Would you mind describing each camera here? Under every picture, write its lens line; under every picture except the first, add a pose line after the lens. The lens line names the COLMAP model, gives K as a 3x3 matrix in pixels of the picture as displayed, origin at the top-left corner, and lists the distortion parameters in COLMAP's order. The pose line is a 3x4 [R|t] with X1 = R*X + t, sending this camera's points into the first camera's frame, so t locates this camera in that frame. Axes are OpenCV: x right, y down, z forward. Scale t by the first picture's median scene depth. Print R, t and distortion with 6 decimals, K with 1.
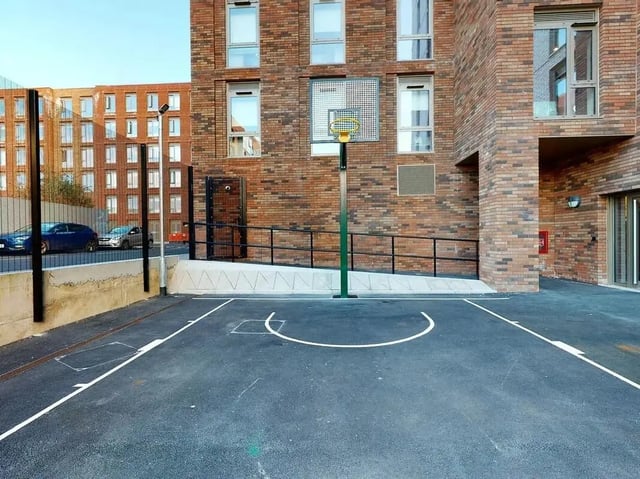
lens RADIAL K [[311.3, 0, 320.4], [0, 311.3, 241.1], [0, 0, 1]] dist [-0.001919, 0.001217]
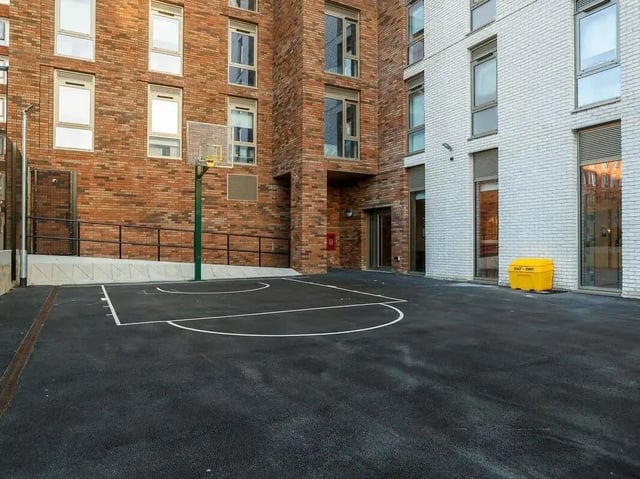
lens RADIAL K [[472.5, 0, 319.4], [0, 472.5, 240.3], [0, 0, 1]] dist [-0.037991, 0.011959]
pose [[0.851527, 0.015320, 0.524087, -0.374008], [-0.004879, 0.999761, -0.021297, 0.038803], [-0.524289, 0.015578, 0.851398, -0.661646]]
